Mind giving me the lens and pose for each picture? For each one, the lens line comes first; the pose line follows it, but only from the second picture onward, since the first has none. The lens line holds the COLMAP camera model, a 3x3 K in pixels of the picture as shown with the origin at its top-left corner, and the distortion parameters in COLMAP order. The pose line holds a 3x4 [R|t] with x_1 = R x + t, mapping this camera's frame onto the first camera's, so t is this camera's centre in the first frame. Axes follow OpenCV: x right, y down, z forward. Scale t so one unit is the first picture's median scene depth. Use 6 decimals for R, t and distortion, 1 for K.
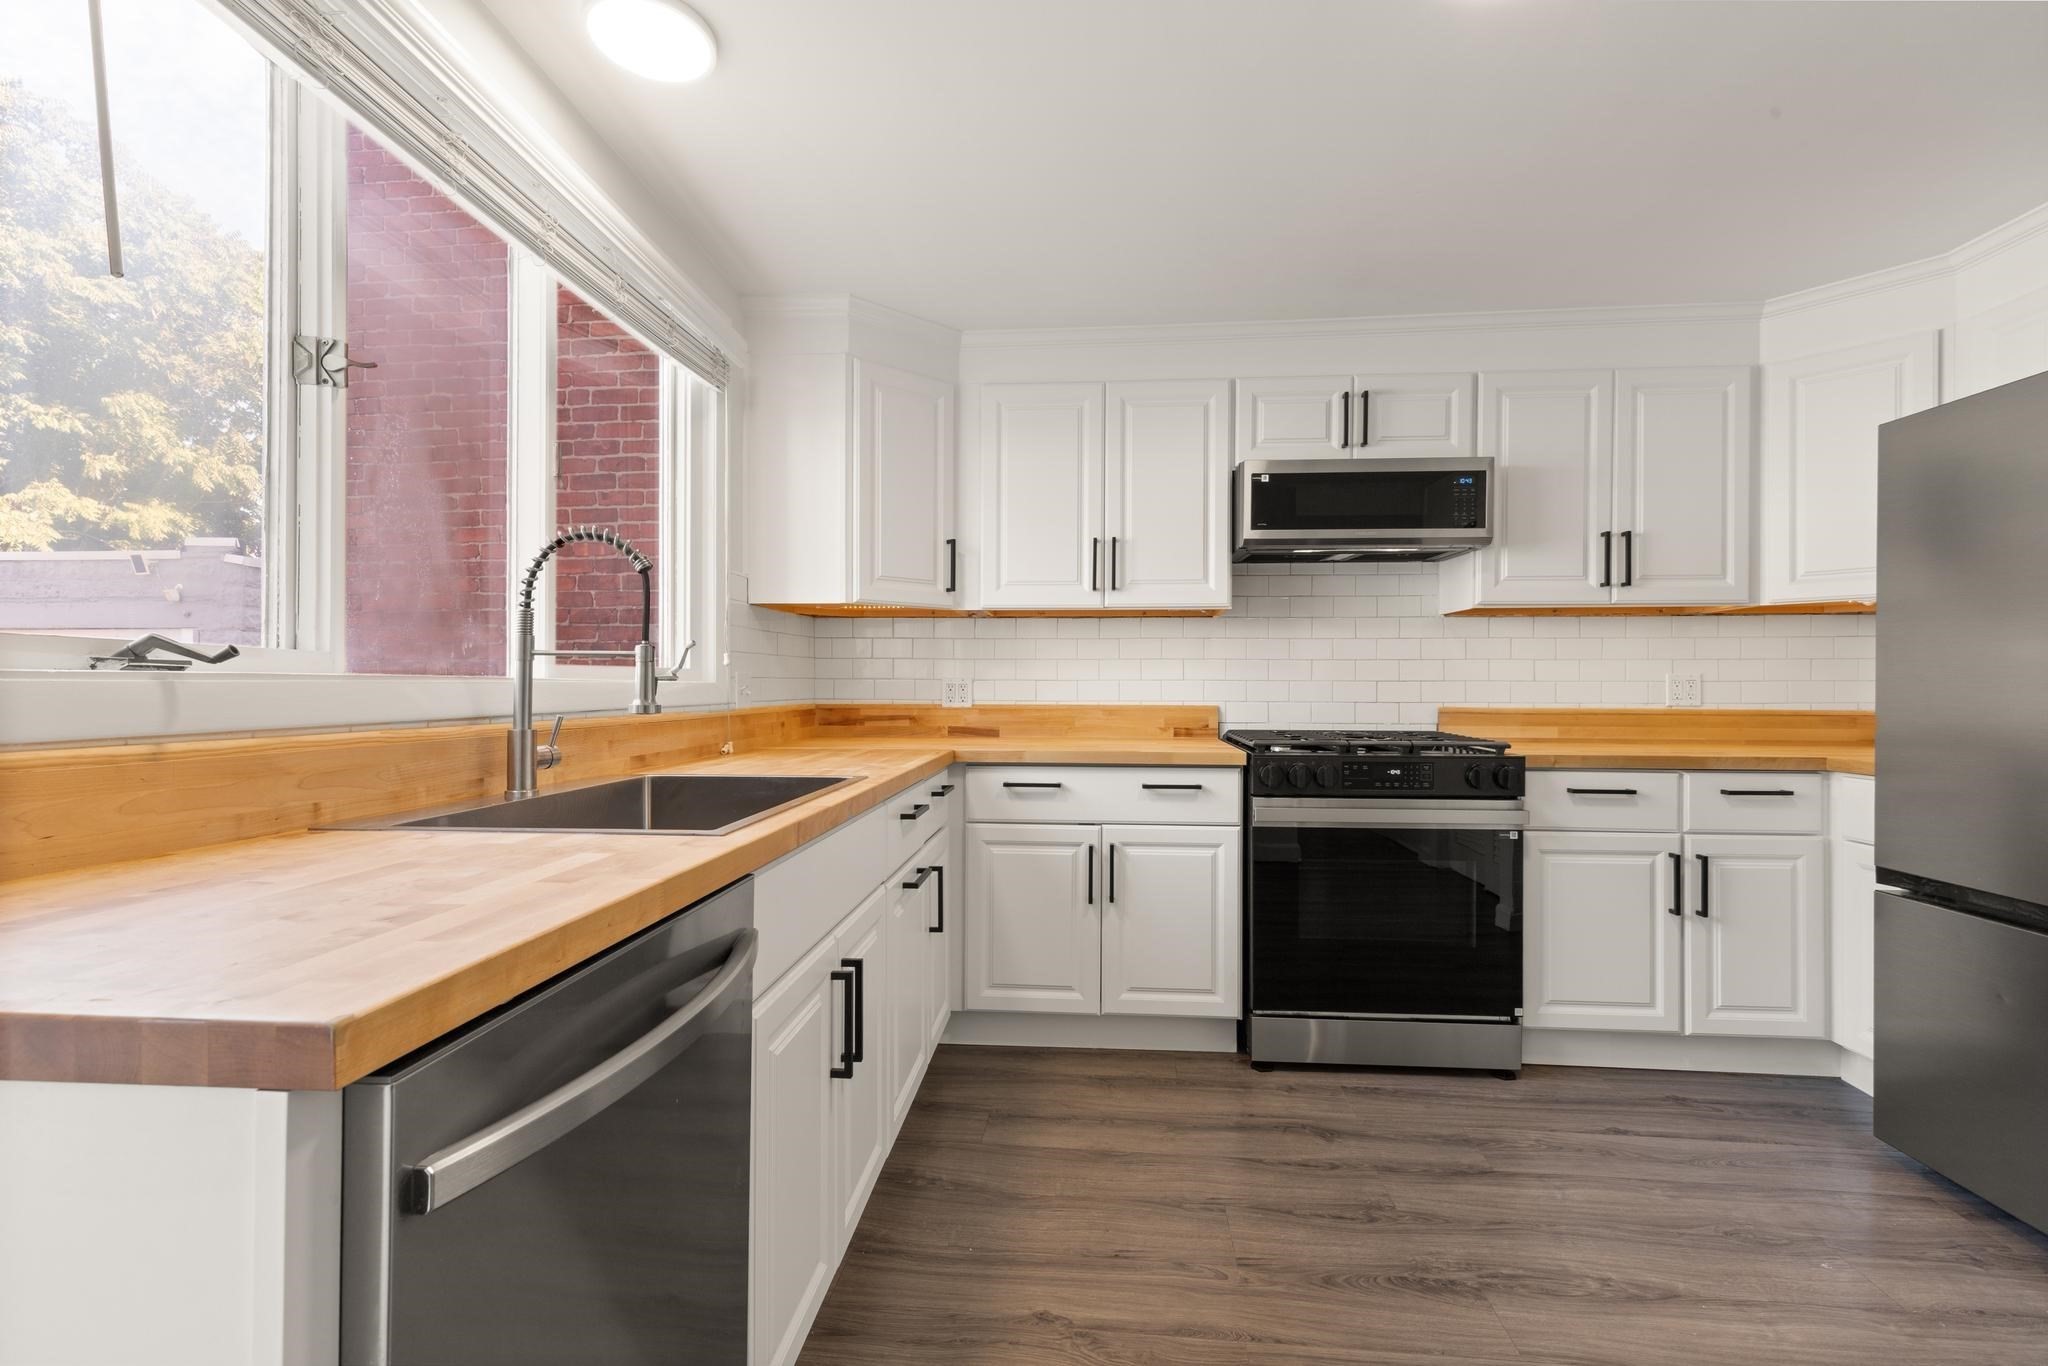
lens RADIAL K [[913.4, 0, 1014.7], [0, 913.4, 686.6], [0, 0, 1]] dist [0.008124, -0.000132]
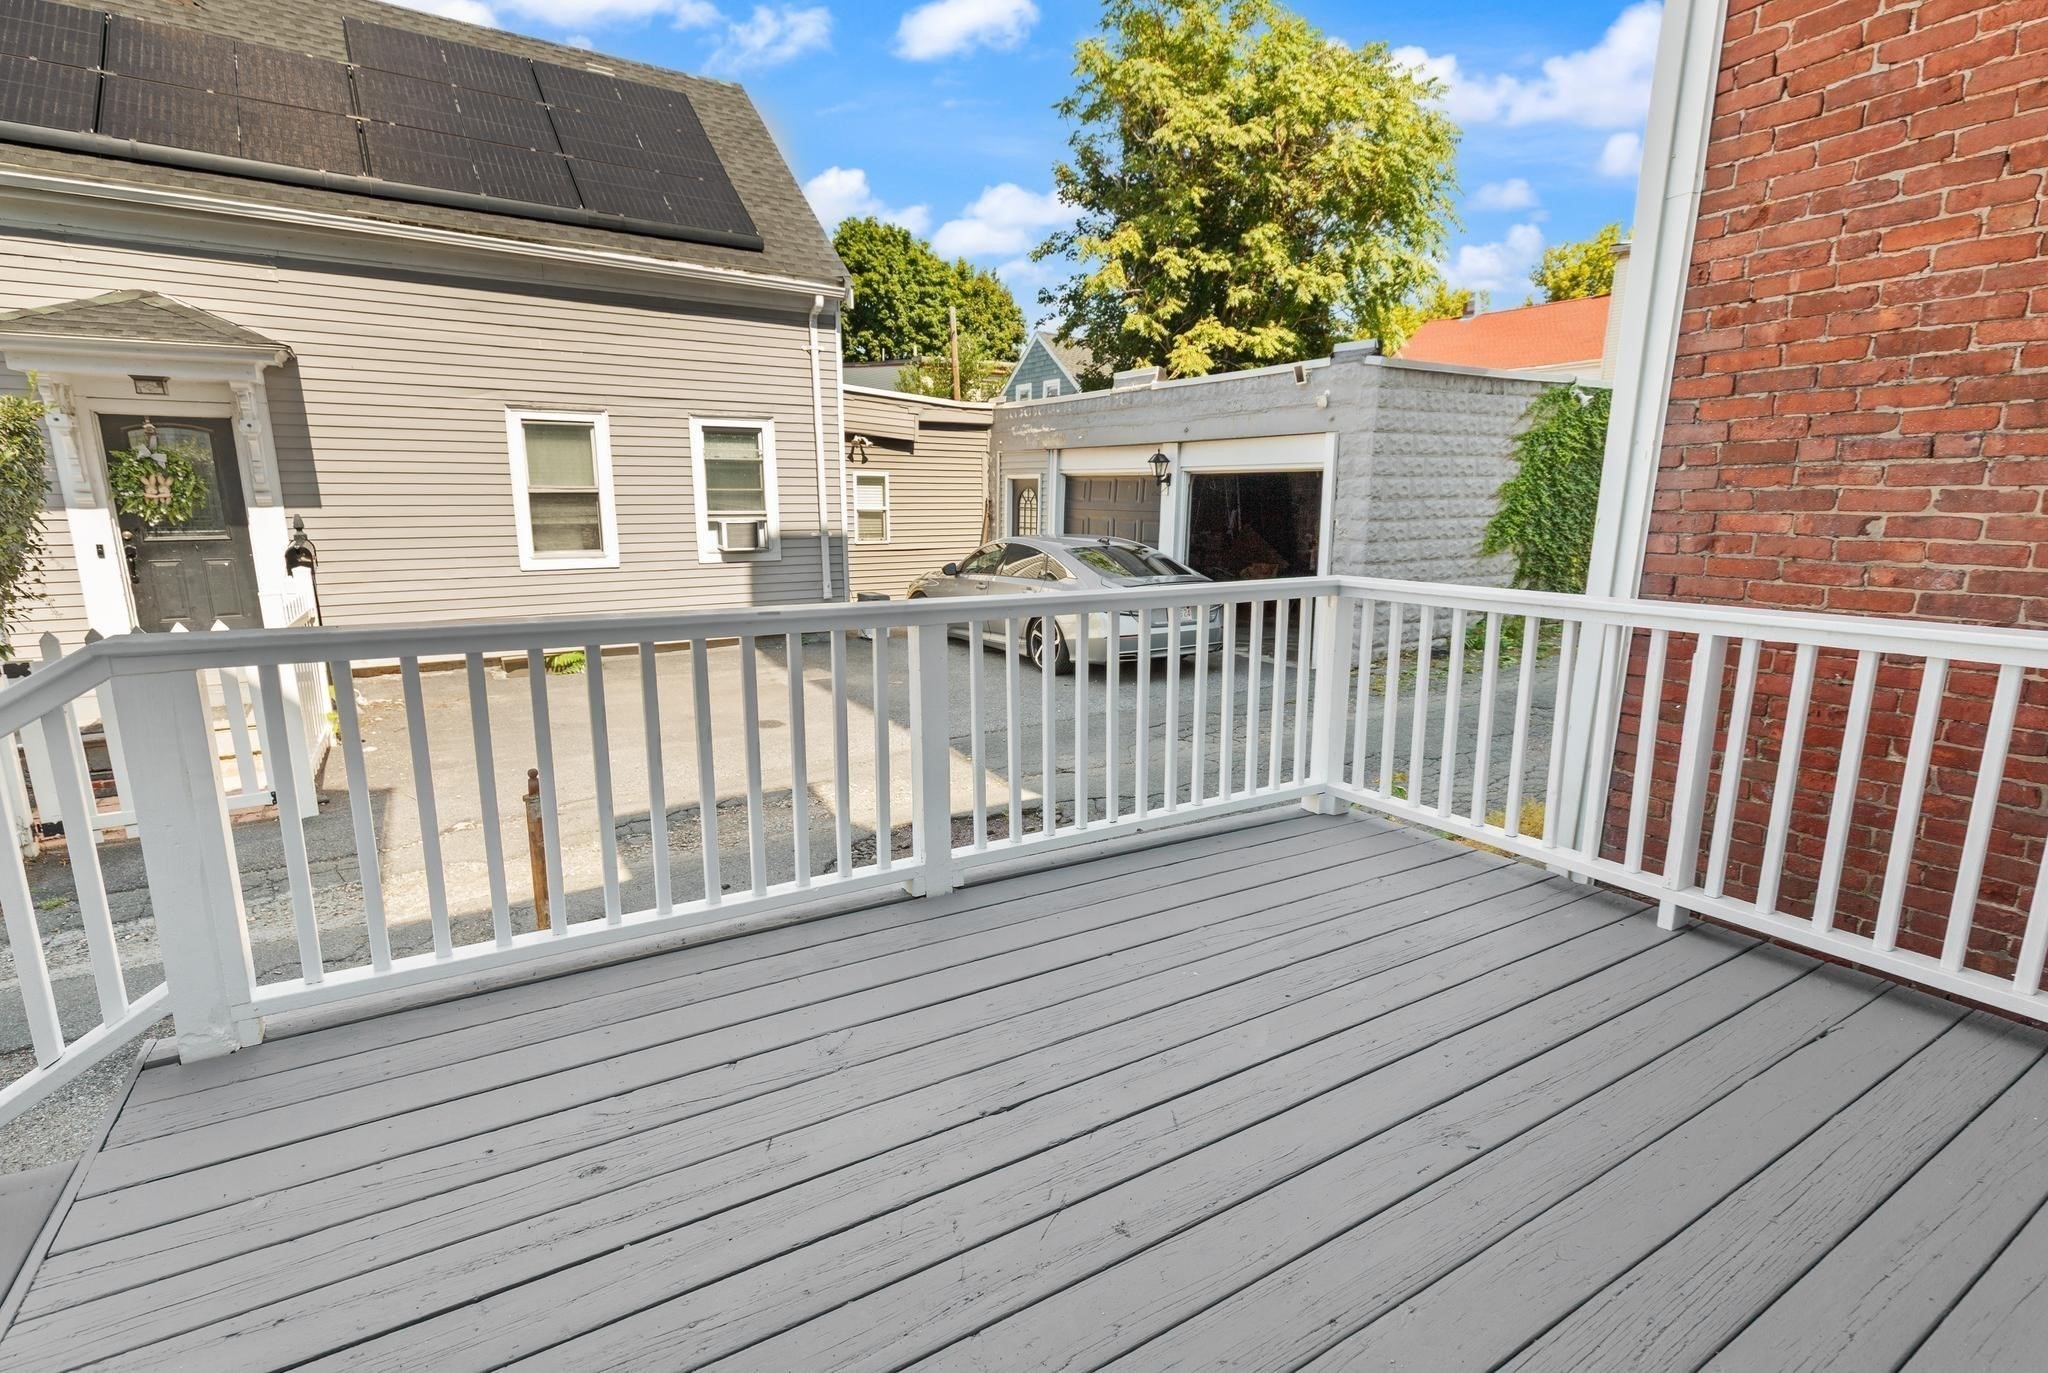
lens RADIAL K [[949.1, 0, 1024.0], [0, 949.1, 686.5], [0, 0, 1]] dist [0.009871, -0.000381]
pose [[0.581948, 0.164292, -0.796458, -0.542006], [0.001472, 0.979166, 0.203056, 0.008613], [0.813225, -0.119340, 0.569582, 0.097798]]
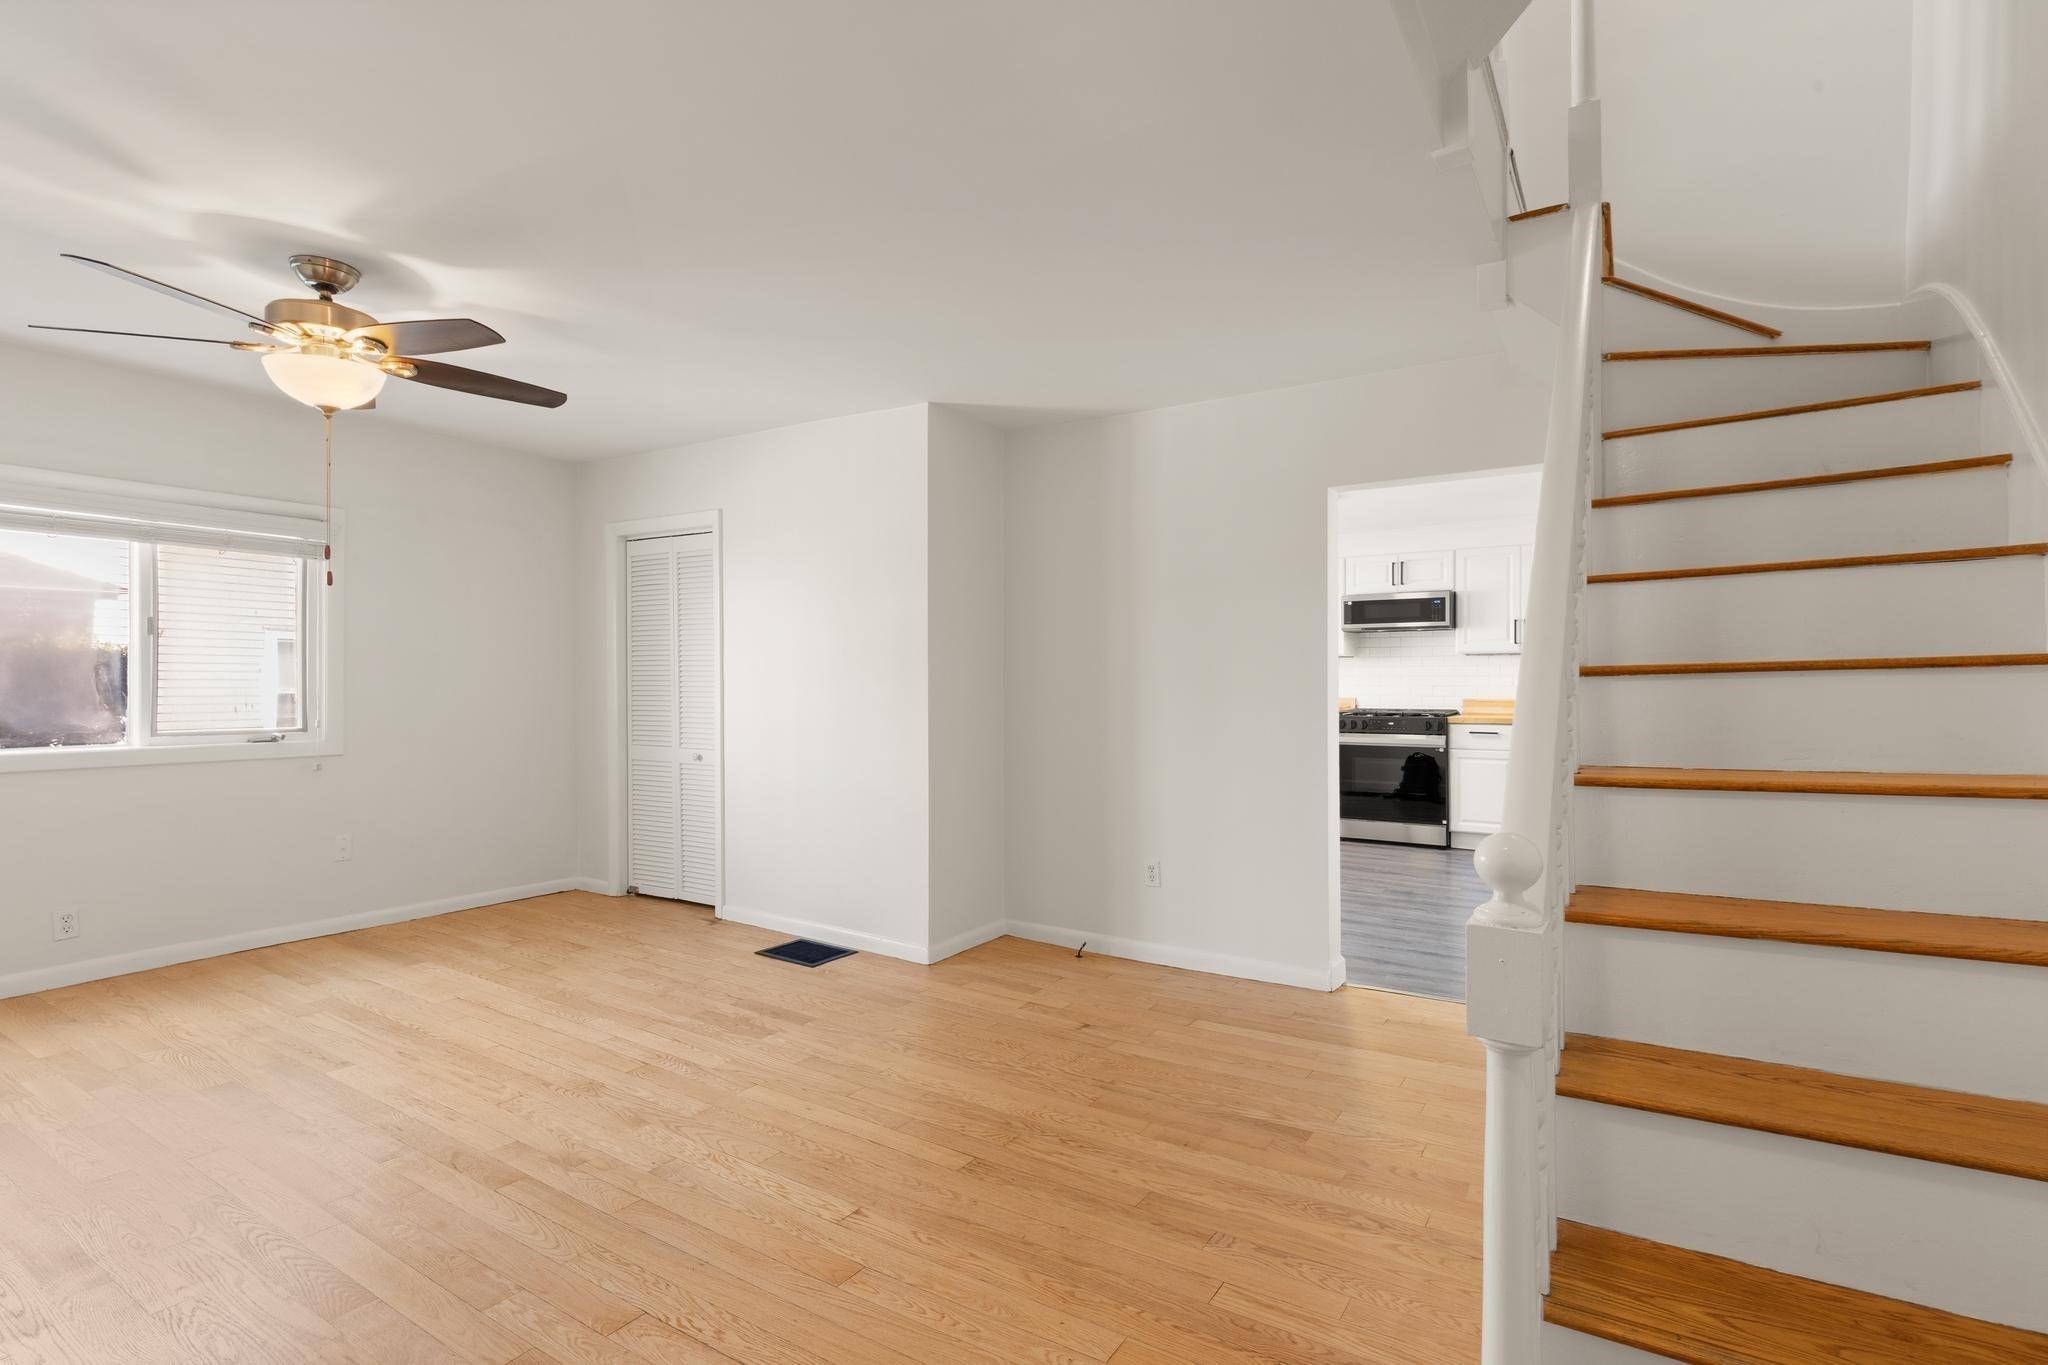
lens RADIAL K [[928.0, 0, 1046.9], [0, 928.0, 681.2], [0, 0, 1]] dist [0.013378, 0.000023]
pose [[0.890163, -0.003460, -0.455629, 0.679825], [0.002159, 0.999992, -0.003377, -0.014773], [0.455637, 0.002023, 0.890164, -1.565394]]
